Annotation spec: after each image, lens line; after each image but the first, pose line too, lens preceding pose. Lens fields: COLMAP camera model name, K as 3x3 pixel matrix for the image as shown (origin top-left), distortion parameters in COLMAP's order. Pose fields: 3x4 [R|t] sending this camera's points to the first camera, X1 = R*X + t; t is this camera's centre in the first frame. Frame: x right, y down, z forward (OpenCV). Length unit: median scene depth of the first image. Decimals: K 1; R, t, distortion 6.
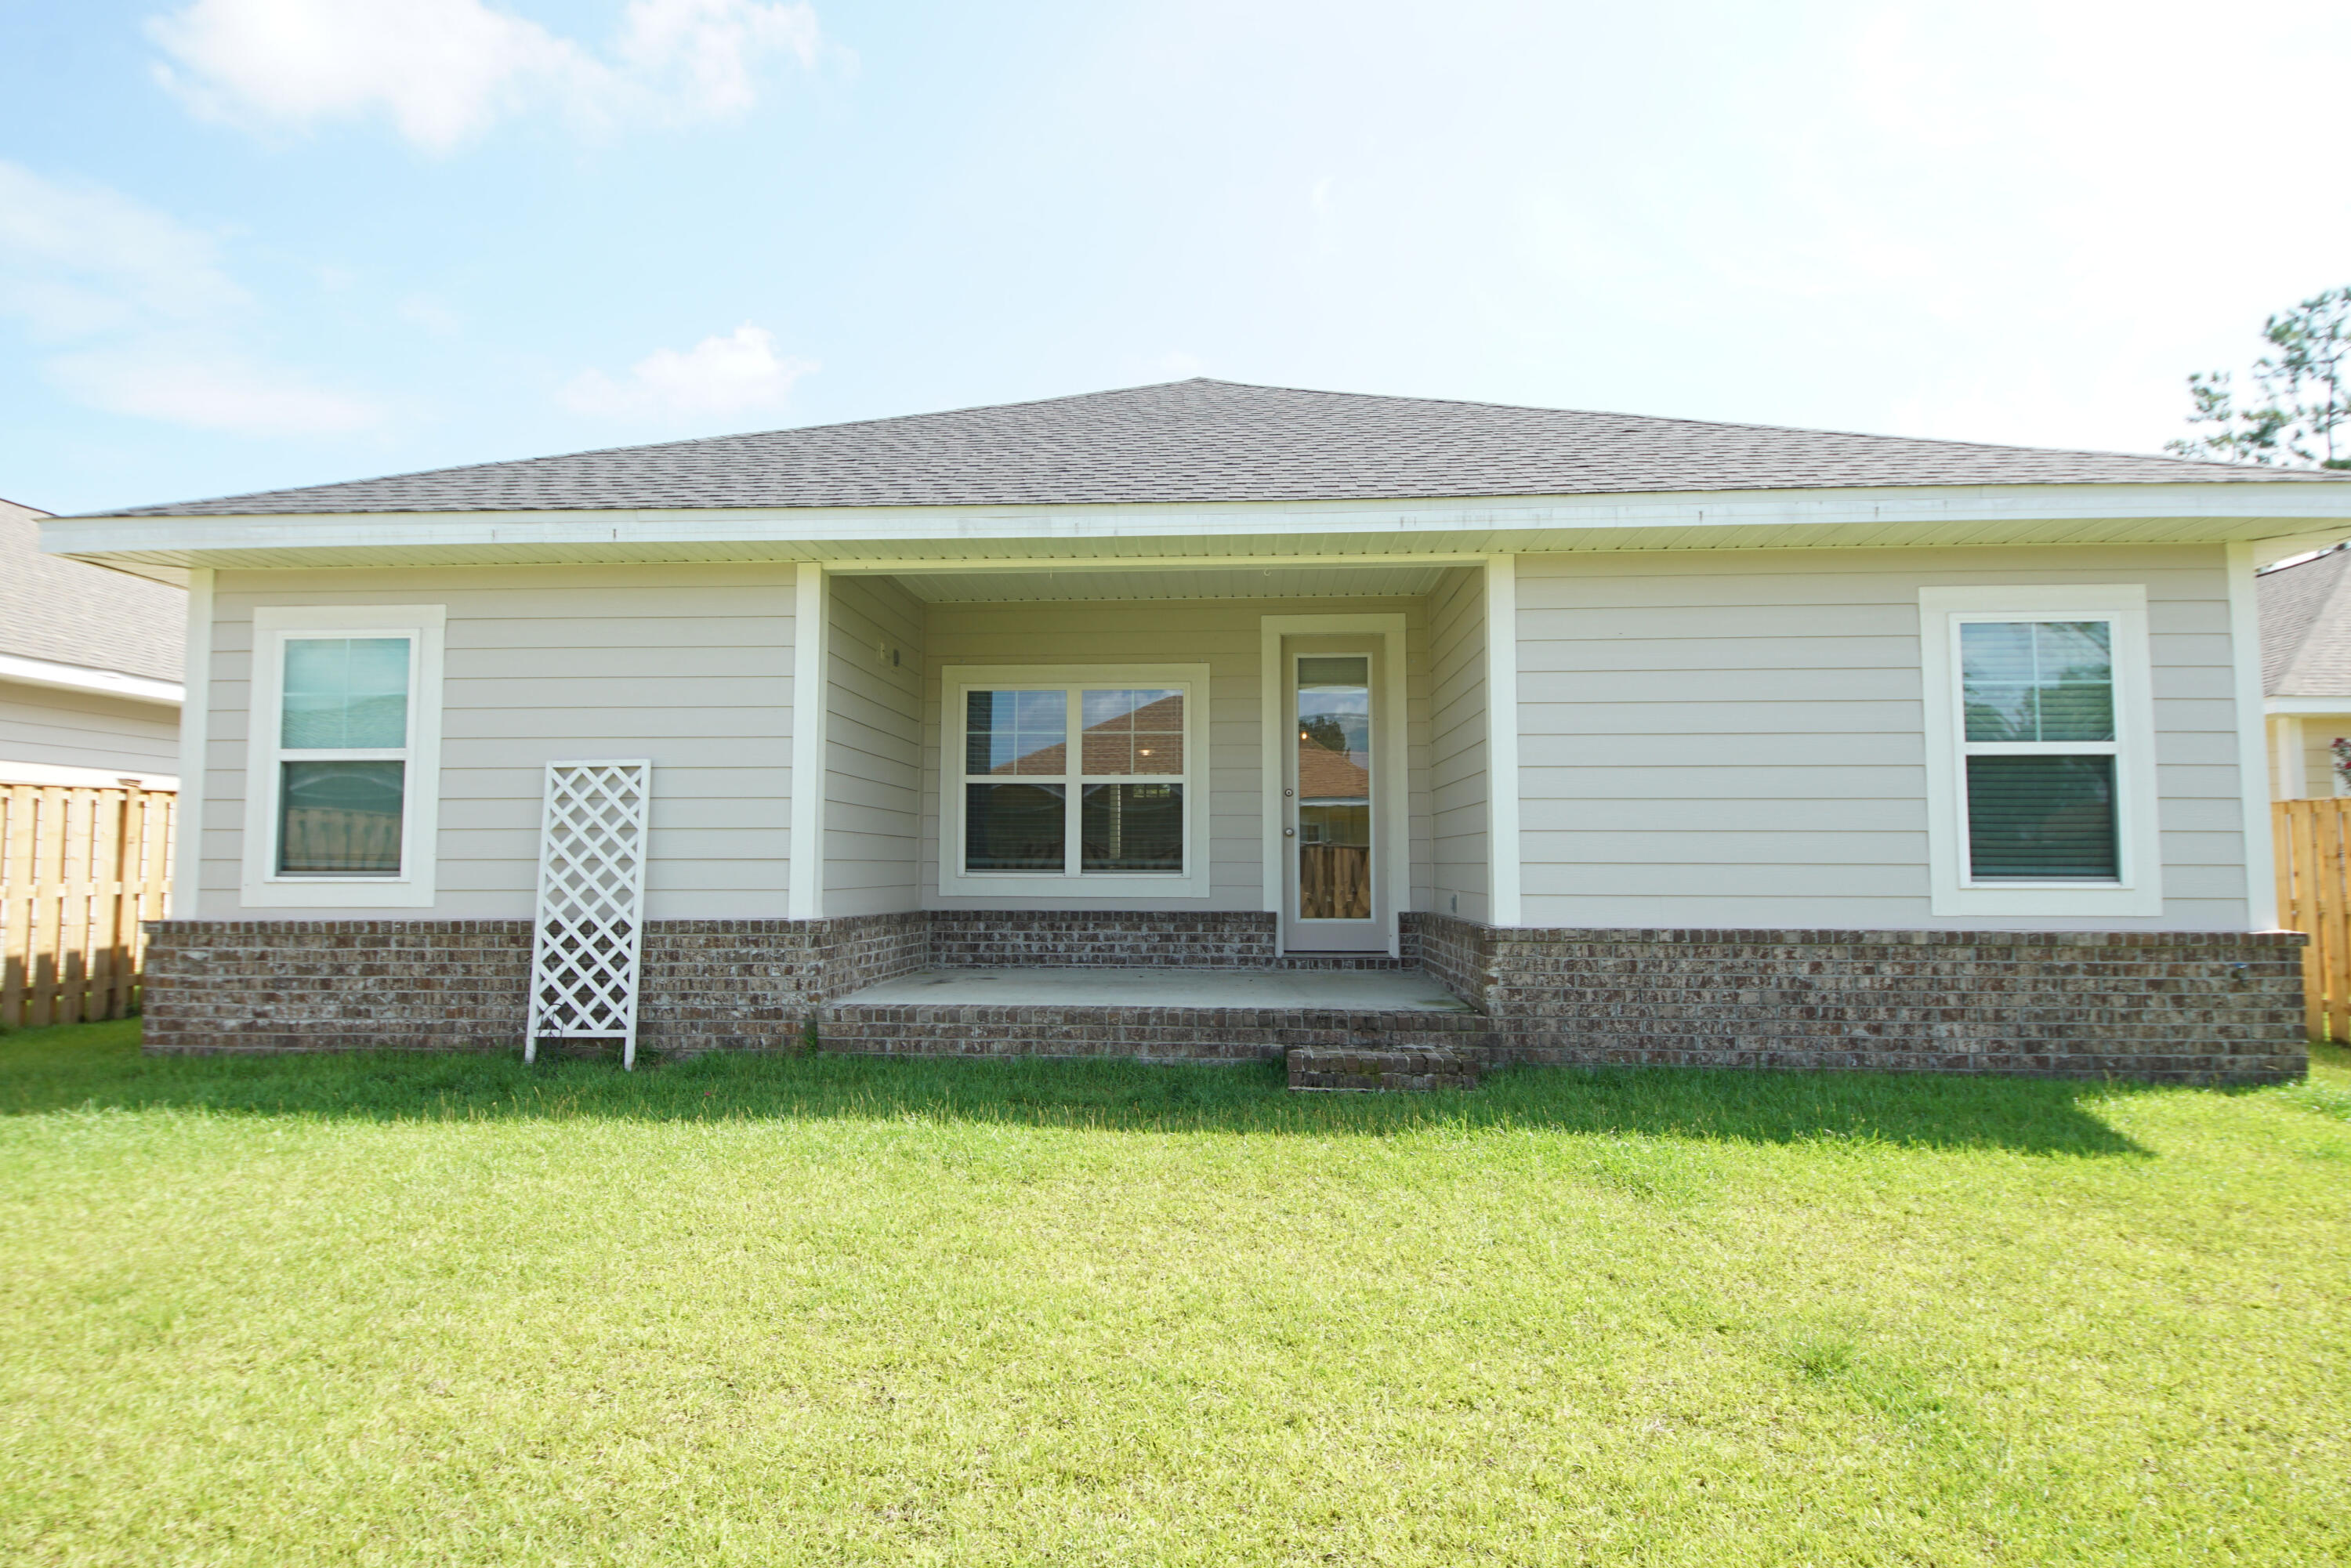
lens RADIAL K [[1267.5, 0, 1167.1], [0, 1267.5, 779.6], [0, 0, 1]] dist [0.040898, -0.042164]
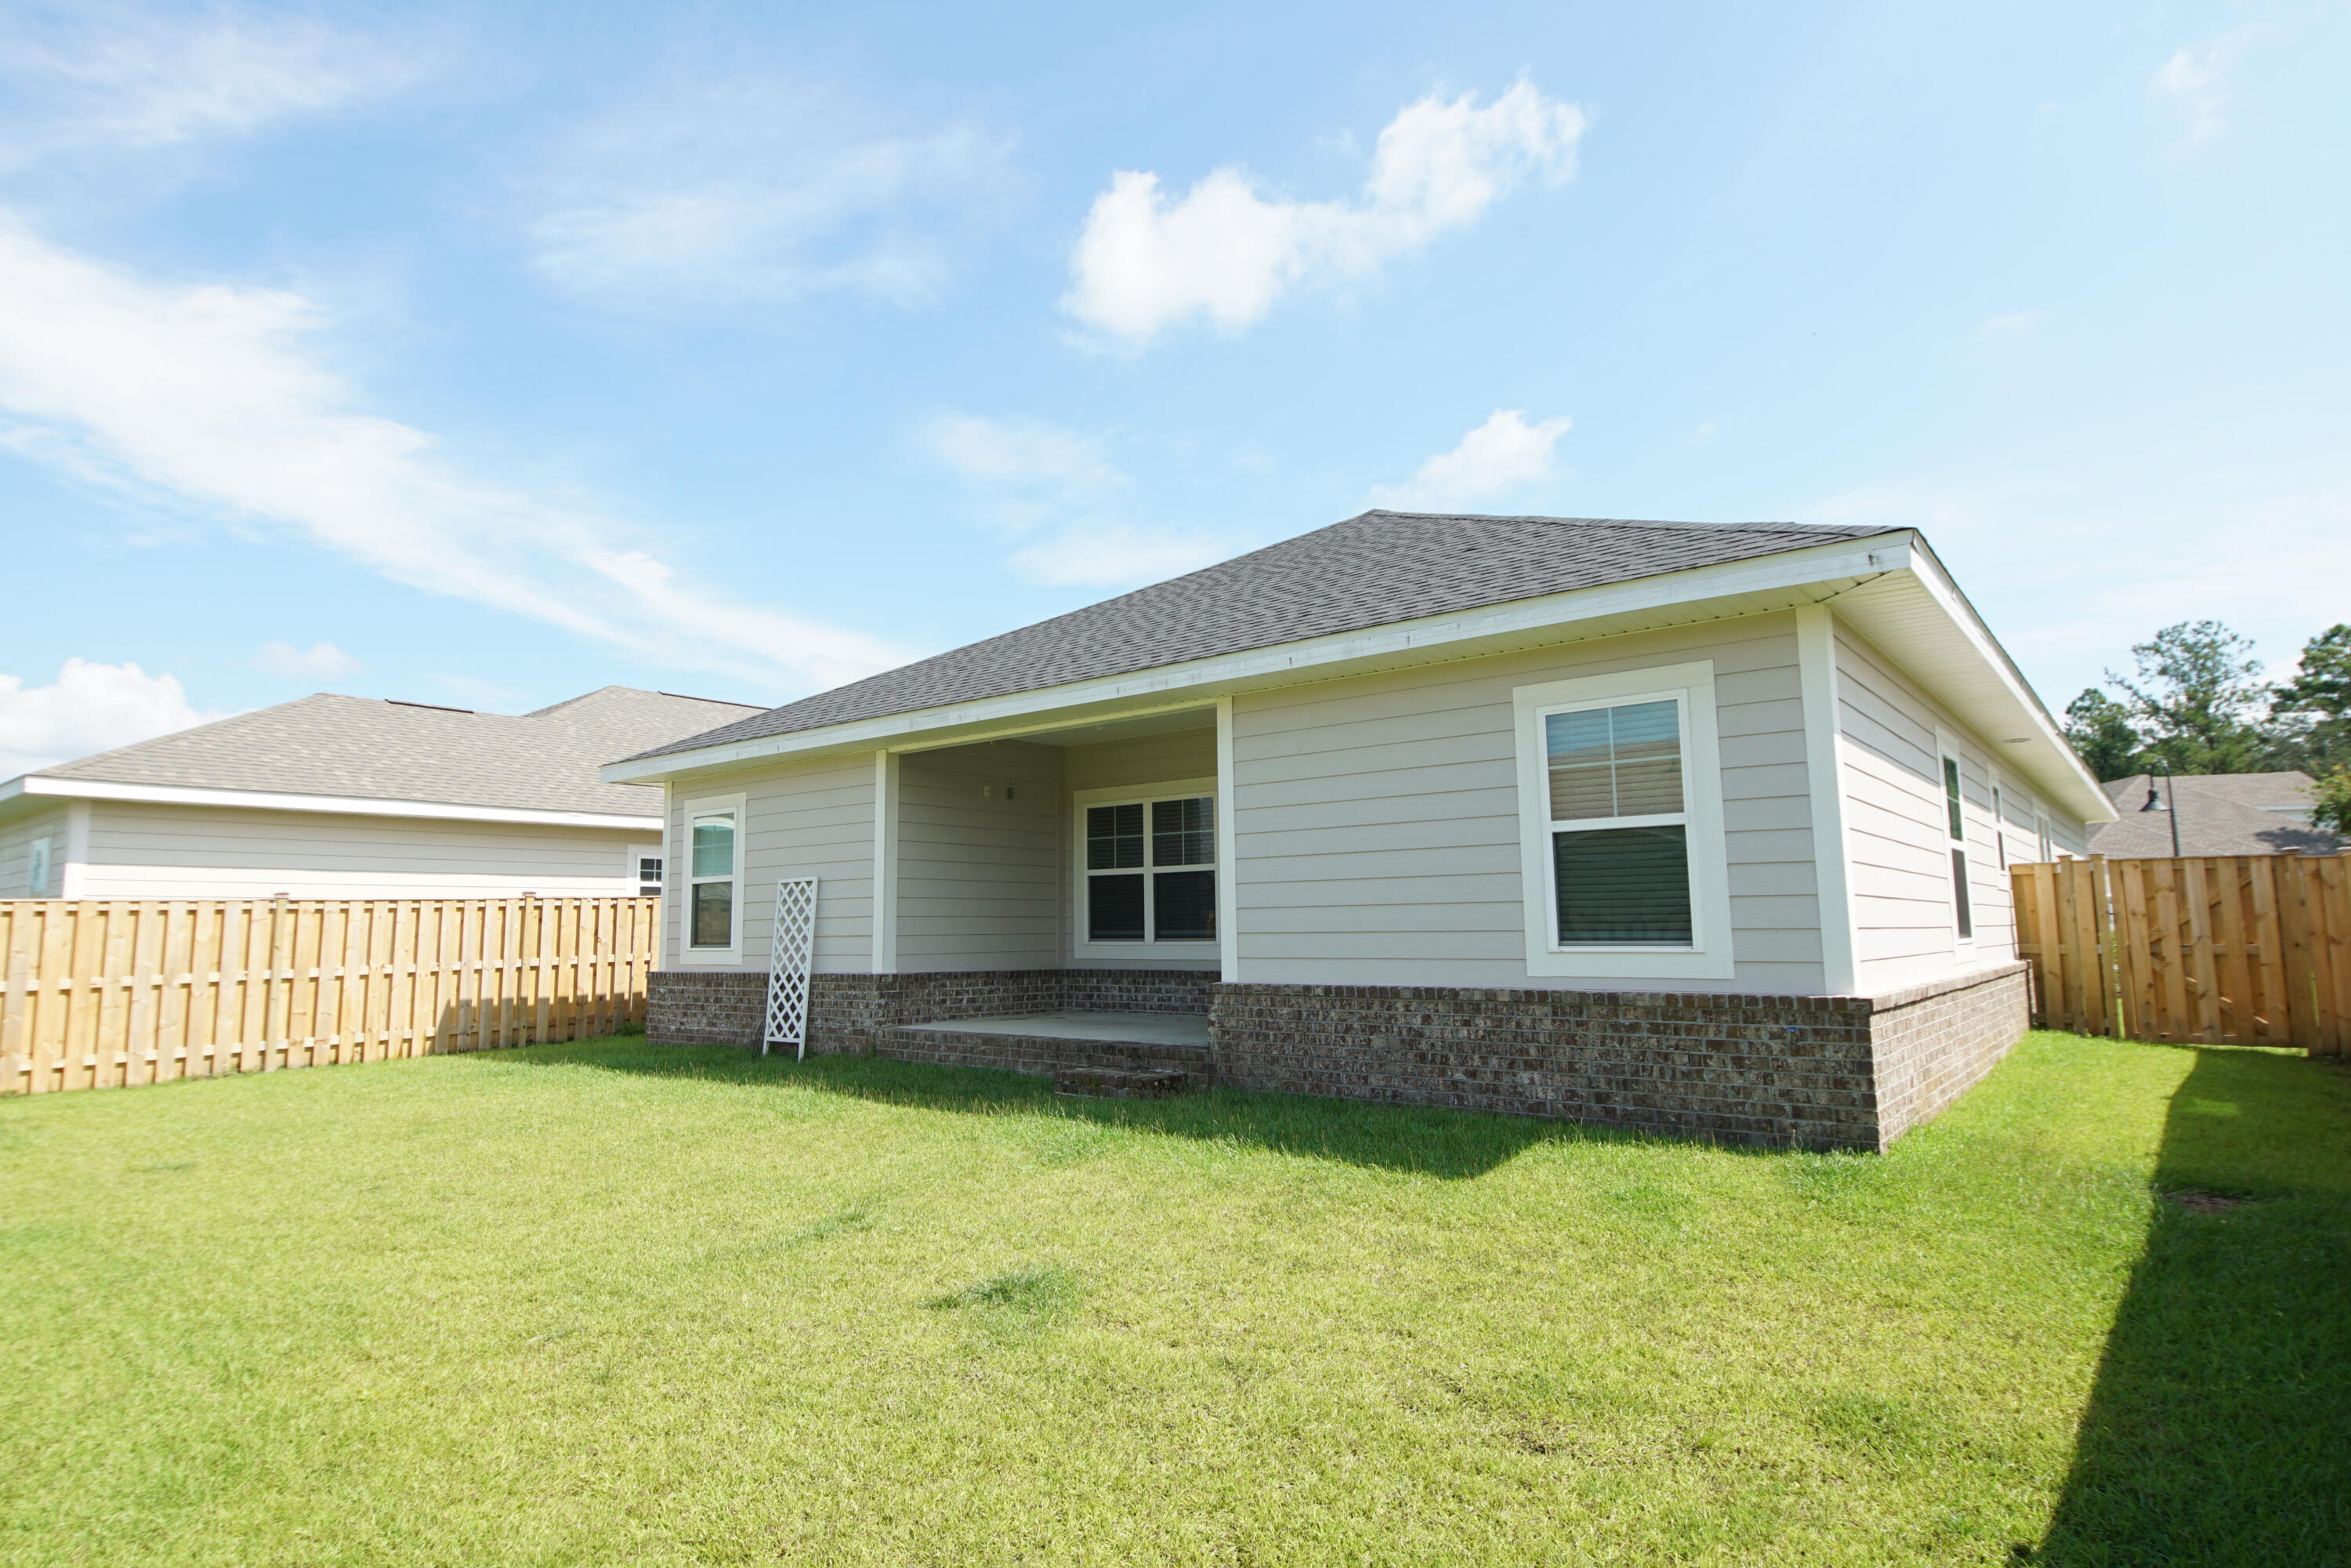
lens RADIAL K [[1267.5, 0, 1167.1], [0, 1267.5, 779.6], [0, 0, 1]] dist [0.040898, -0.042164]
pose [[0.816710, -0.080336, -0.571429, 0.953600], [0.052596, 0.996503, -0.064924, -0.010434], [0.574646, 0.022969, 0.818080, -0.105381]]
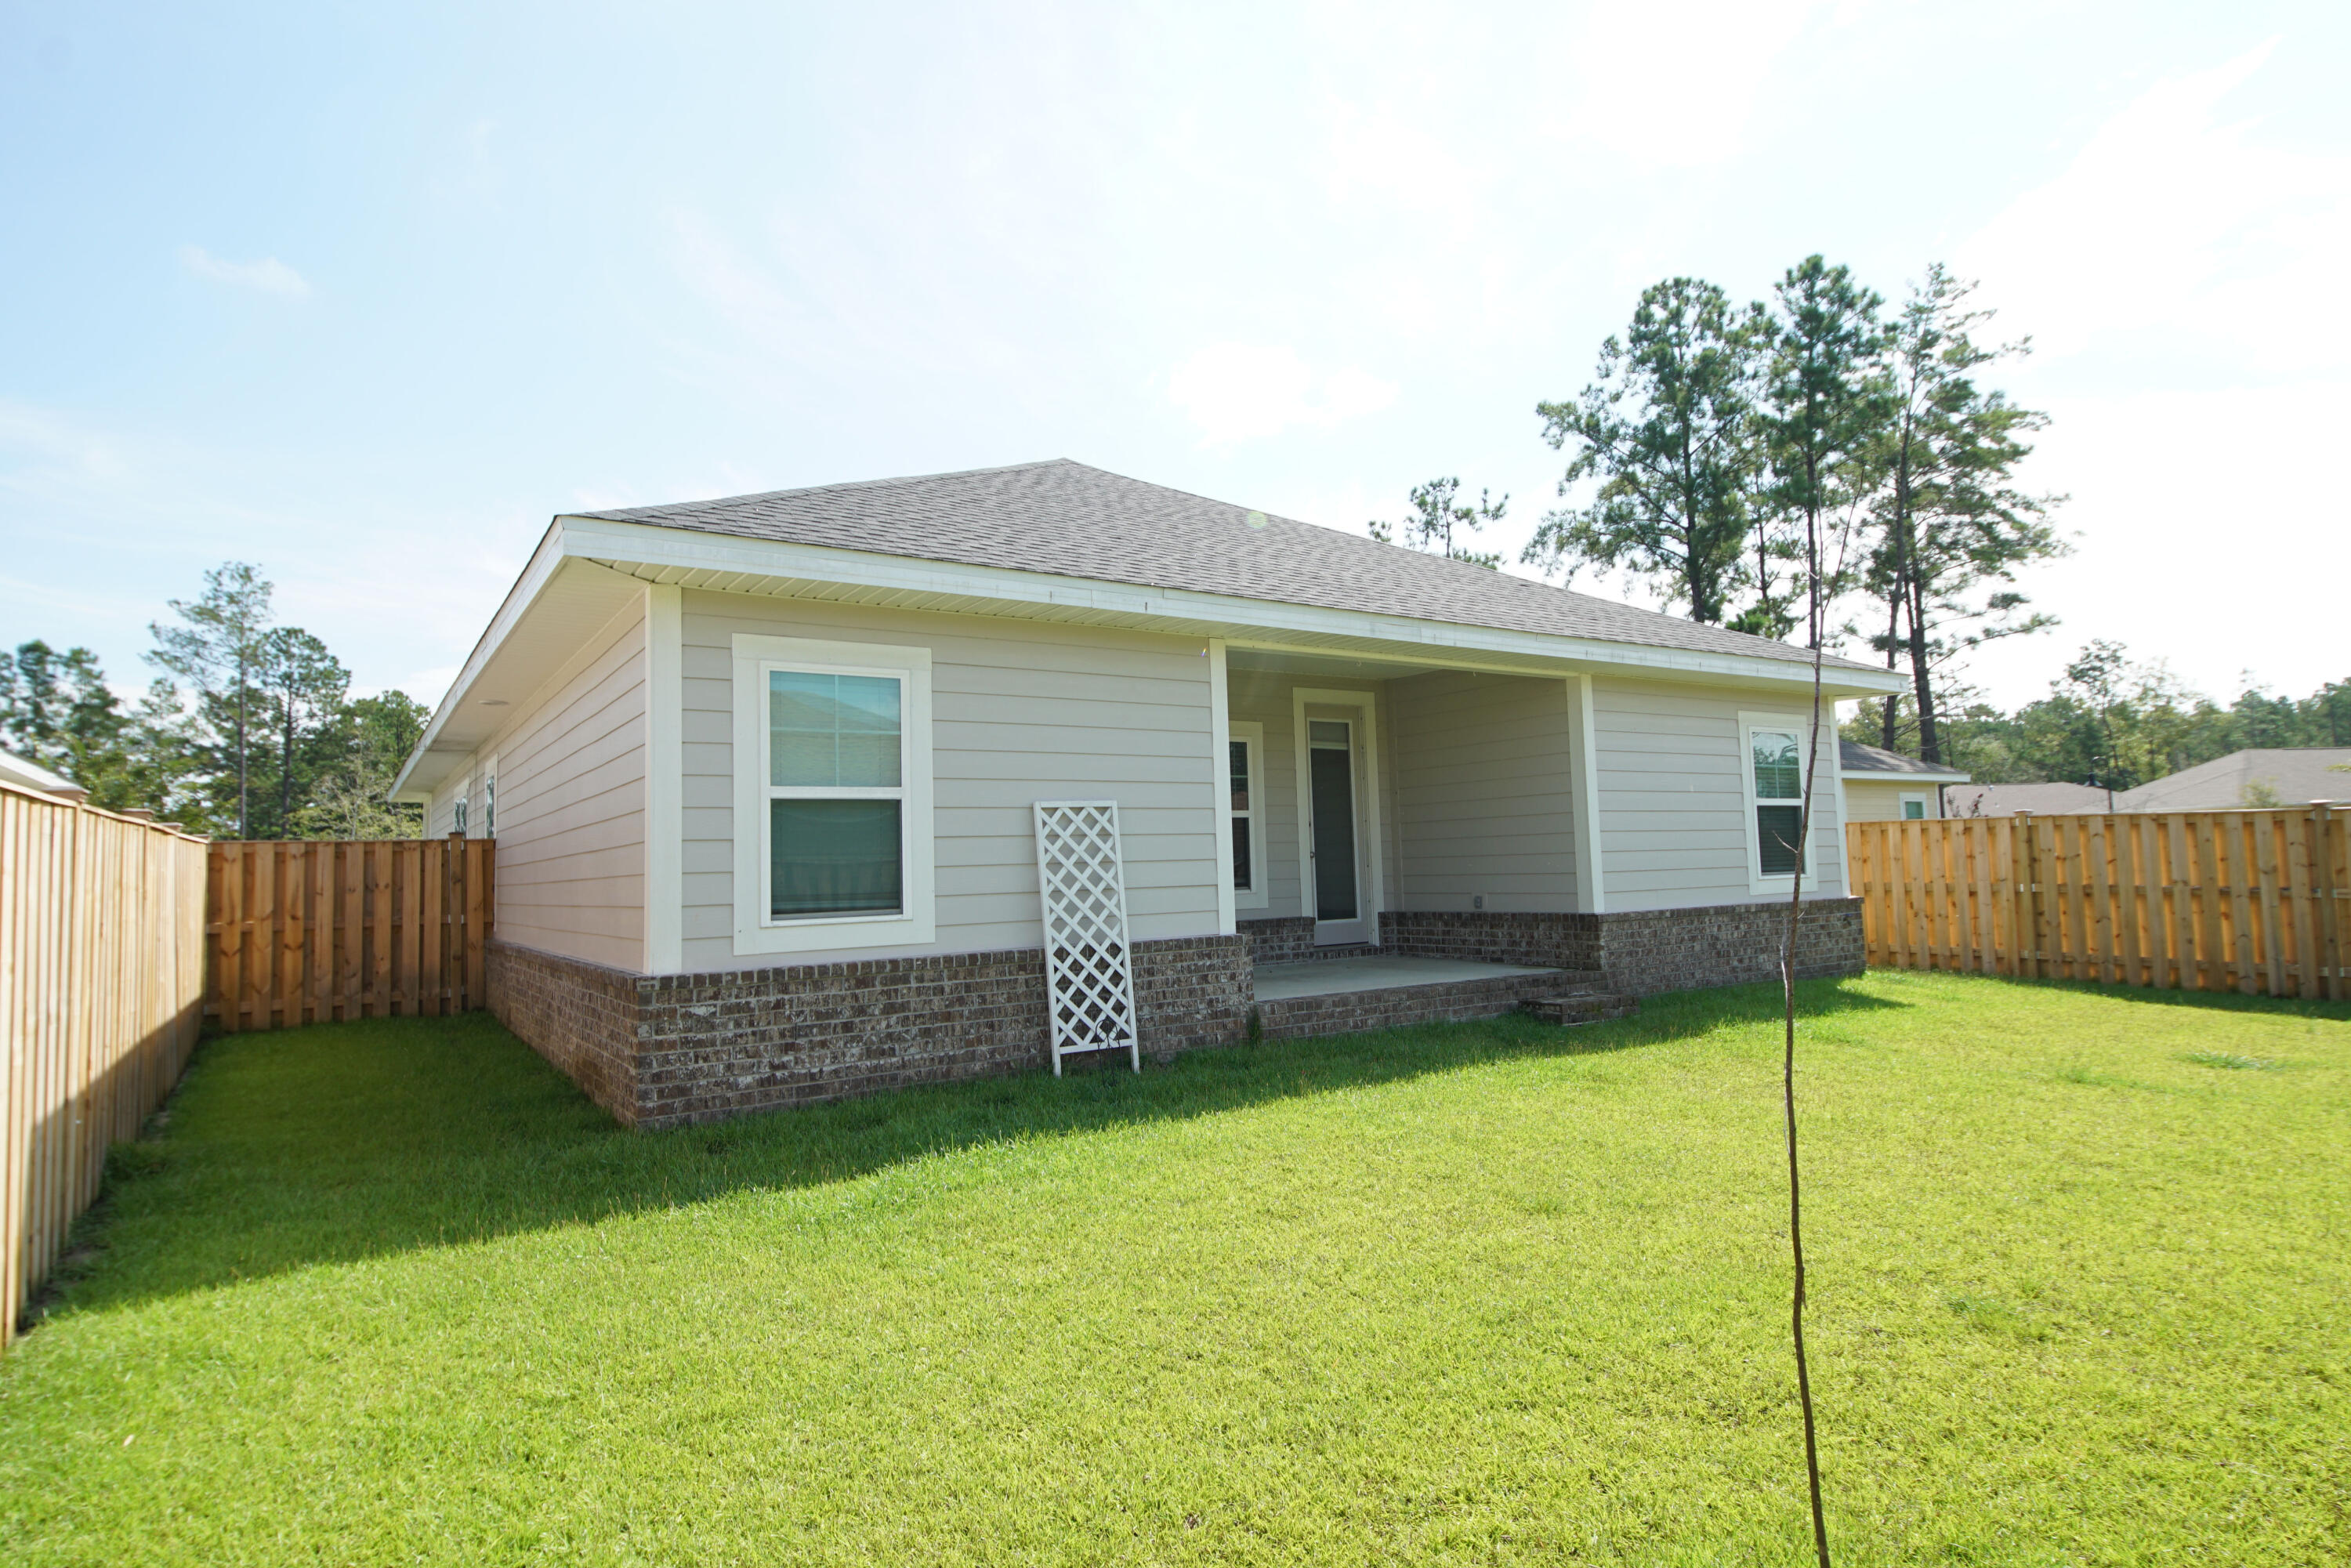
lens RADIAL K [[1267.5, 0, 1167.1], [0, 1267.5, 779.6], [0, 0, 1]] dist [0.040898, -0.042164]
pose [[0.794531, 0.017912, 0.606959, -1.080673], [-0.009428, 0.999808, -0.017164, -0.015932], [-0.607150, 0.007915, 0.794548, 0.075850]]
